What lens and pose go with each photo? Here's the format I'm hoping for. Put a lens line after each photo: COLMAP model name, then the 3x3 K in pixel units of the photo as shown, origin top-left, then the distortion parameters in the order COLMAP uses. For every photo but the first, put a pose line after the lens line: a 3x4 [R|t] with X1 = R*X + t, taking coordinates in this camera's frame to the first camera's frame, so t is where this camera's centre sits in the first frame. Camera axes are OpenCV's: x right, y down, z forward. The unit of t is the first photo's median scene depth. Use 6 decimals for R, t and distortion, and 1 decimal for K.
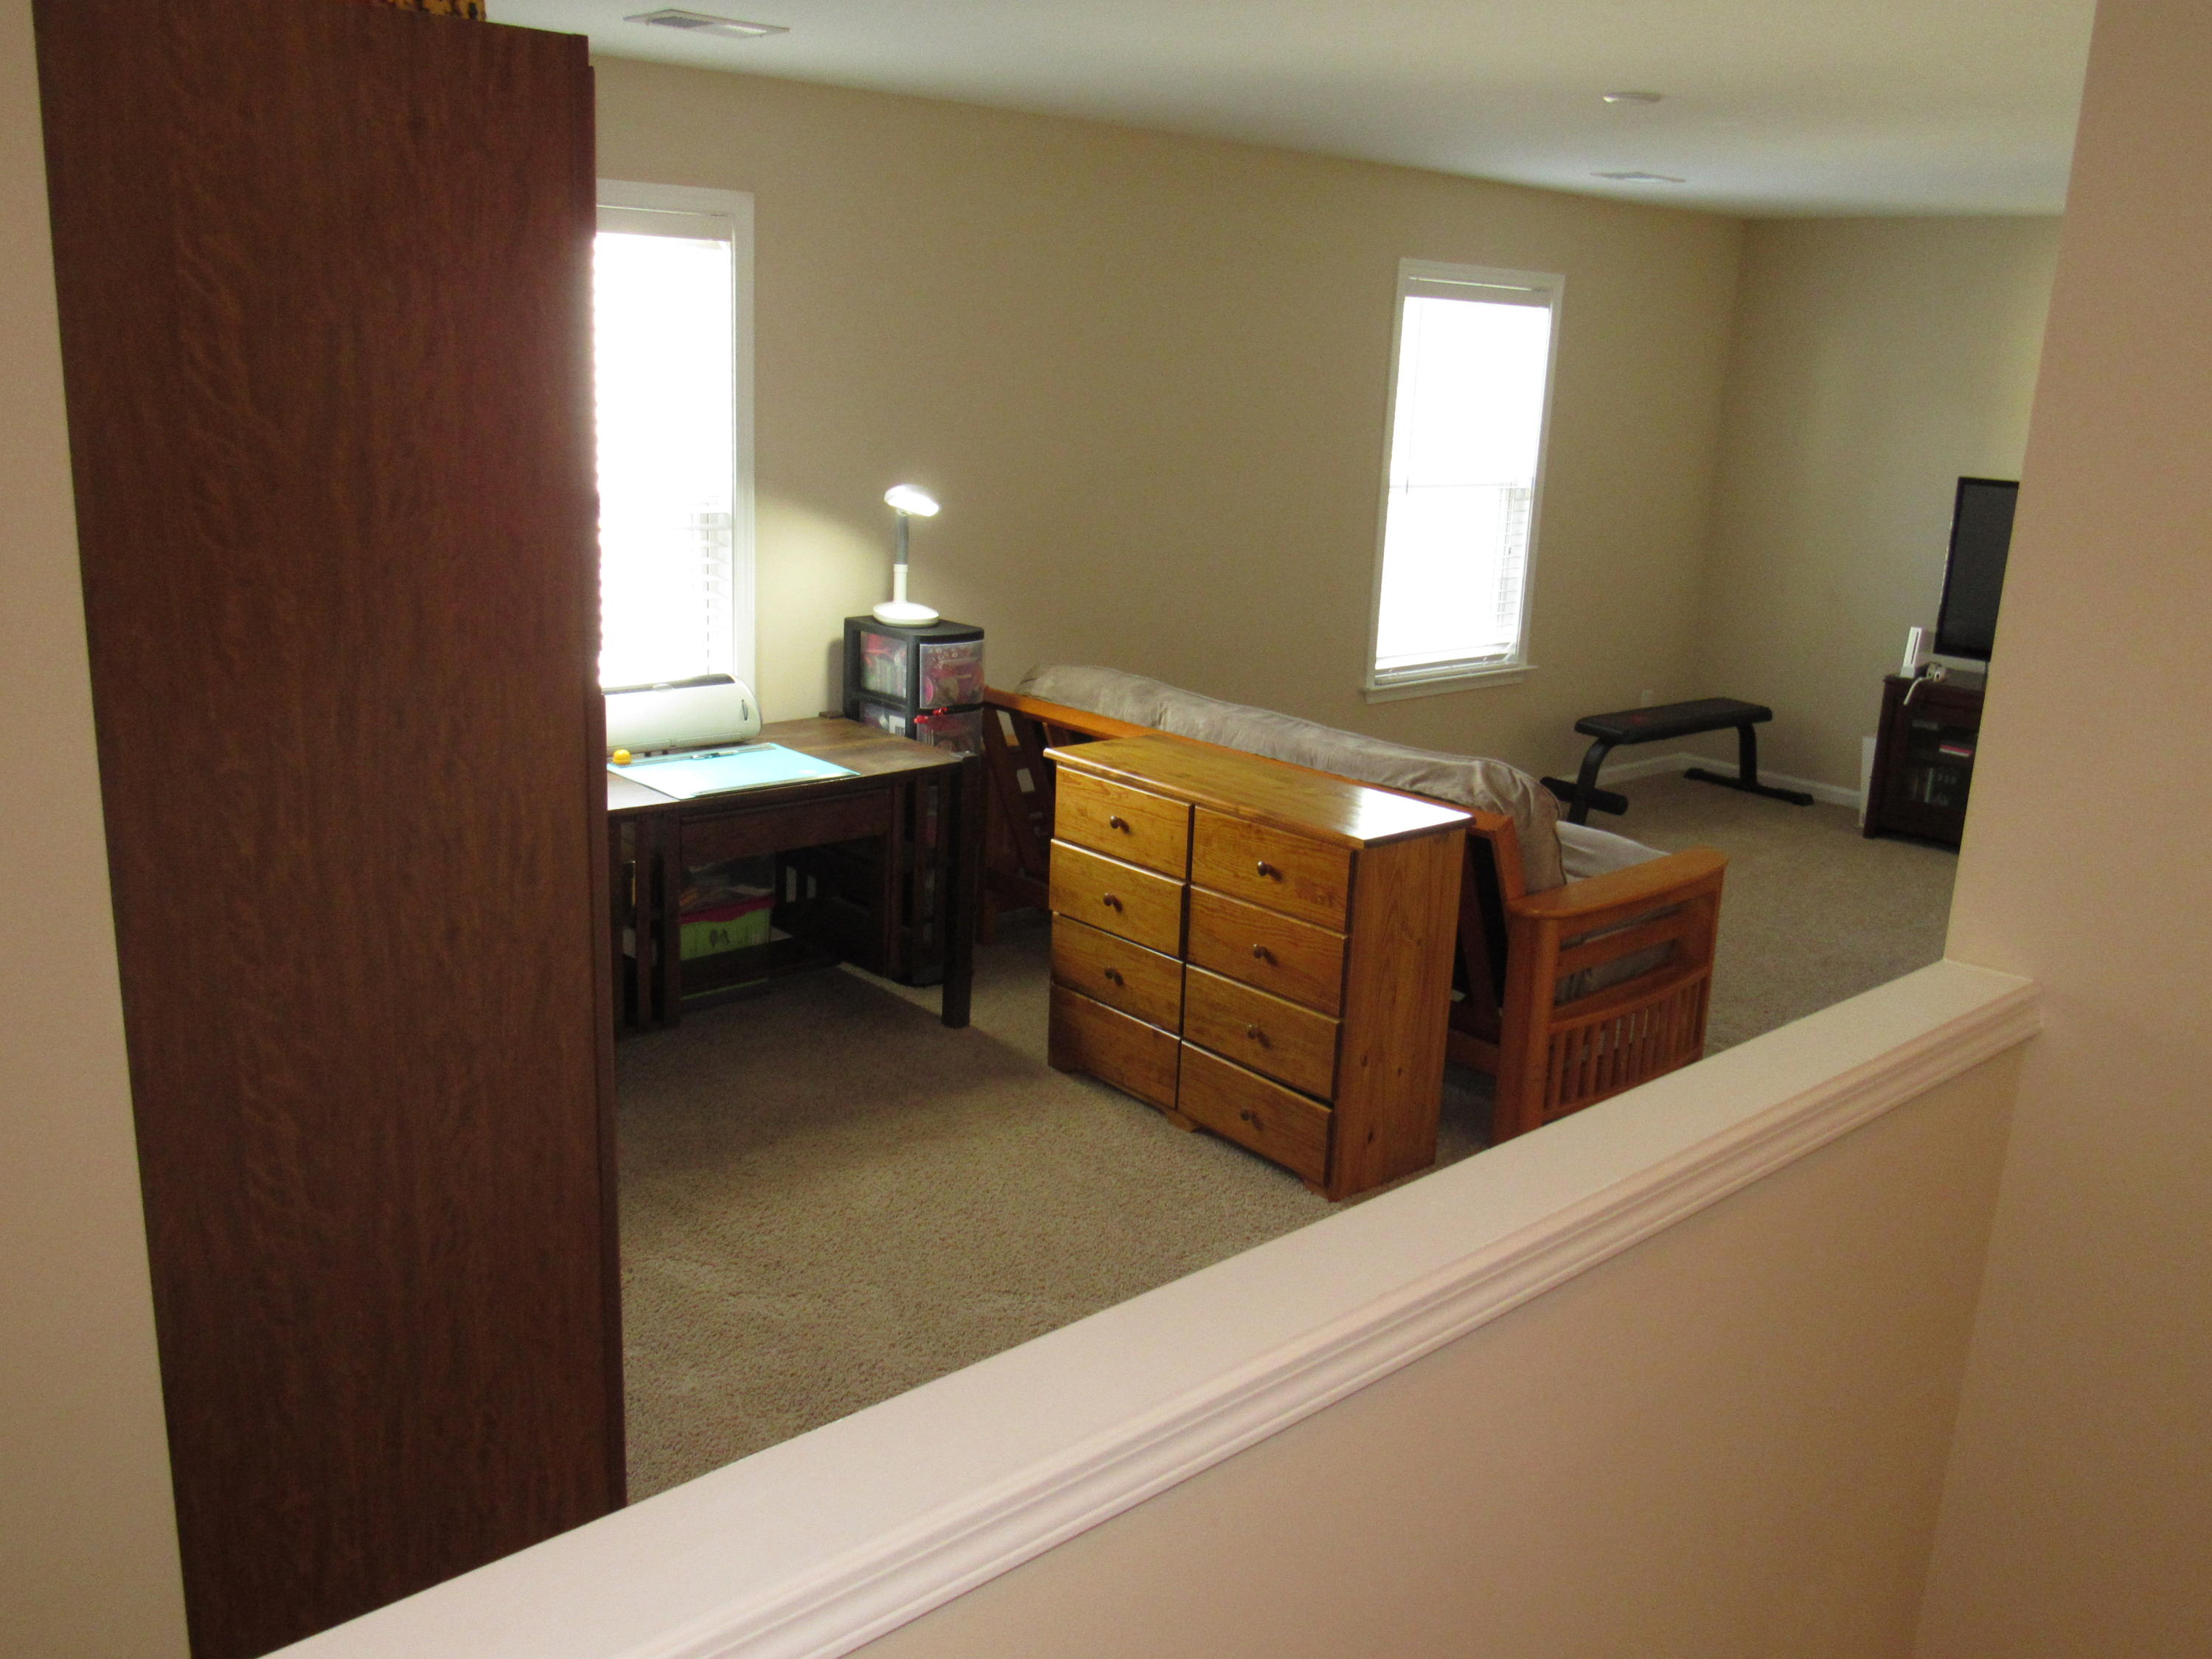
lens RADIAL K [[1855.8, 0, 1106.8], [0, 1855.8, 828.4], [0, 0, 1]] dist [-0.012346, -0.004803]
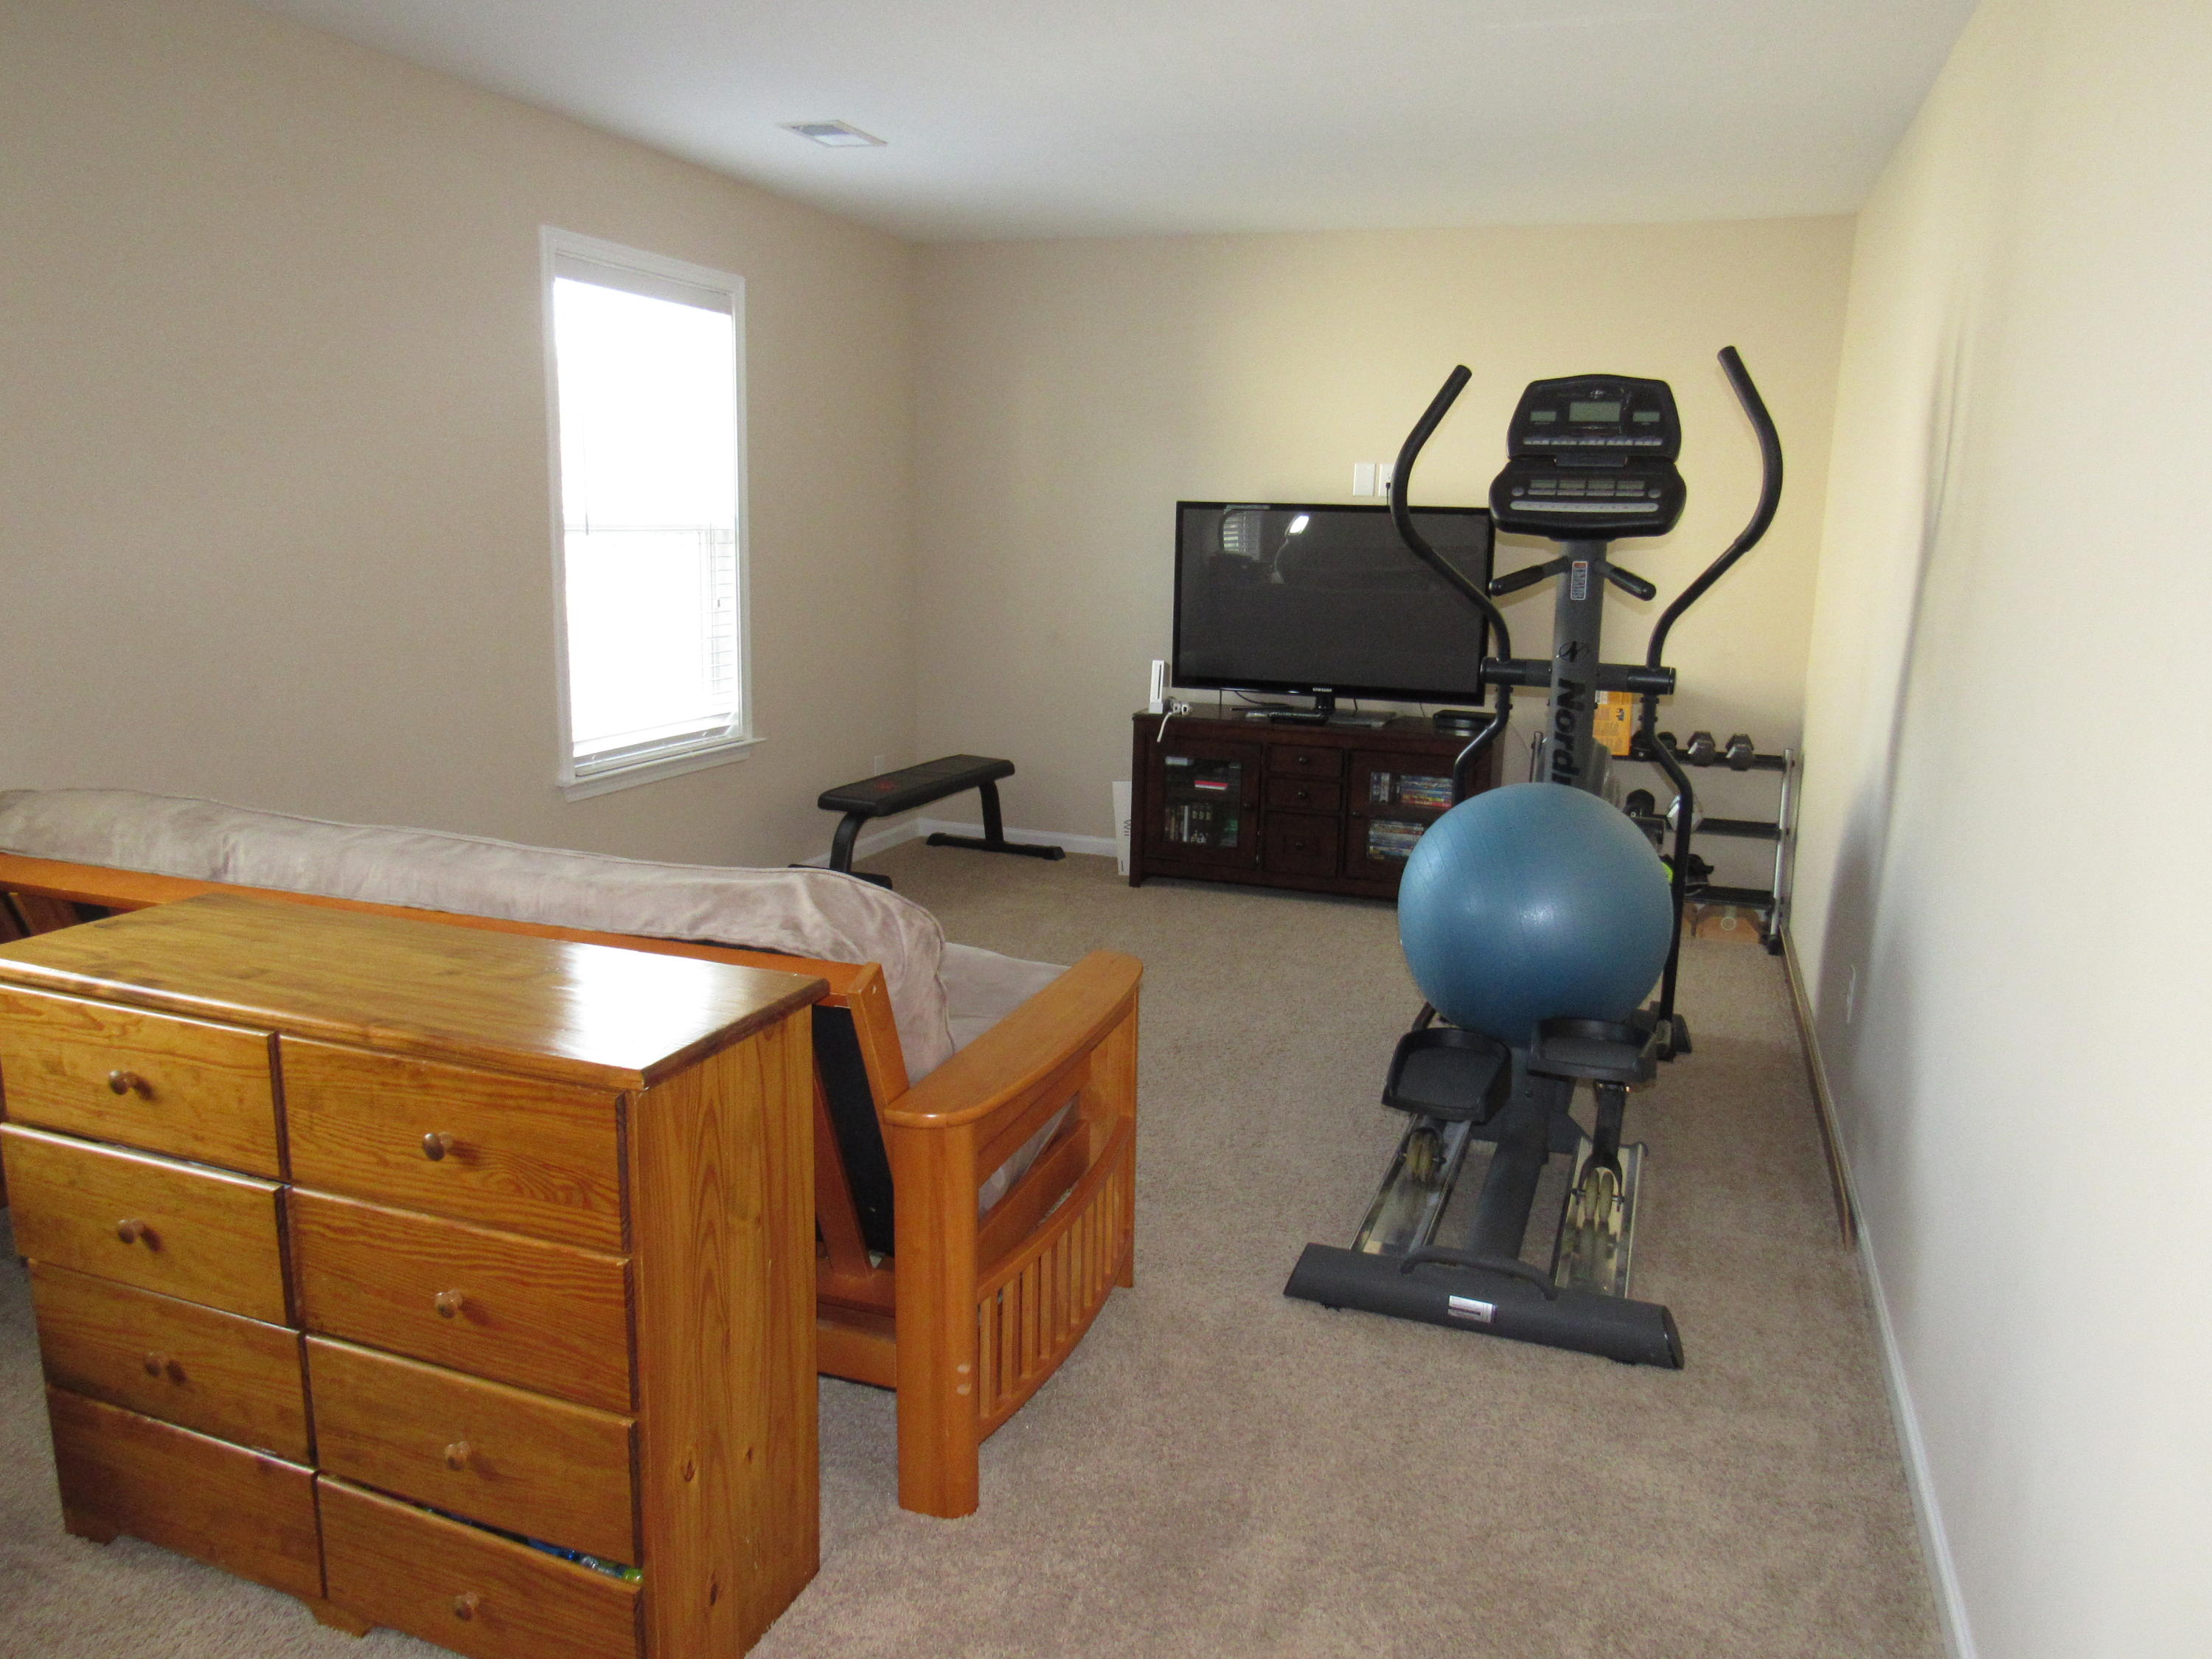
lens RADIAL K [[1586.9, 0, 1097.9], [0, 1586.9, 827.3], [0, 0, 1]] dist [-0.019138, -0.005994]
pose [[0.883478, -0.112882, 0.454670, 0.051580], [0.131669, 0.991246, -0.009749, -0.032117], [-0.449589, 0.068479, 0.890607, 0.474066]]
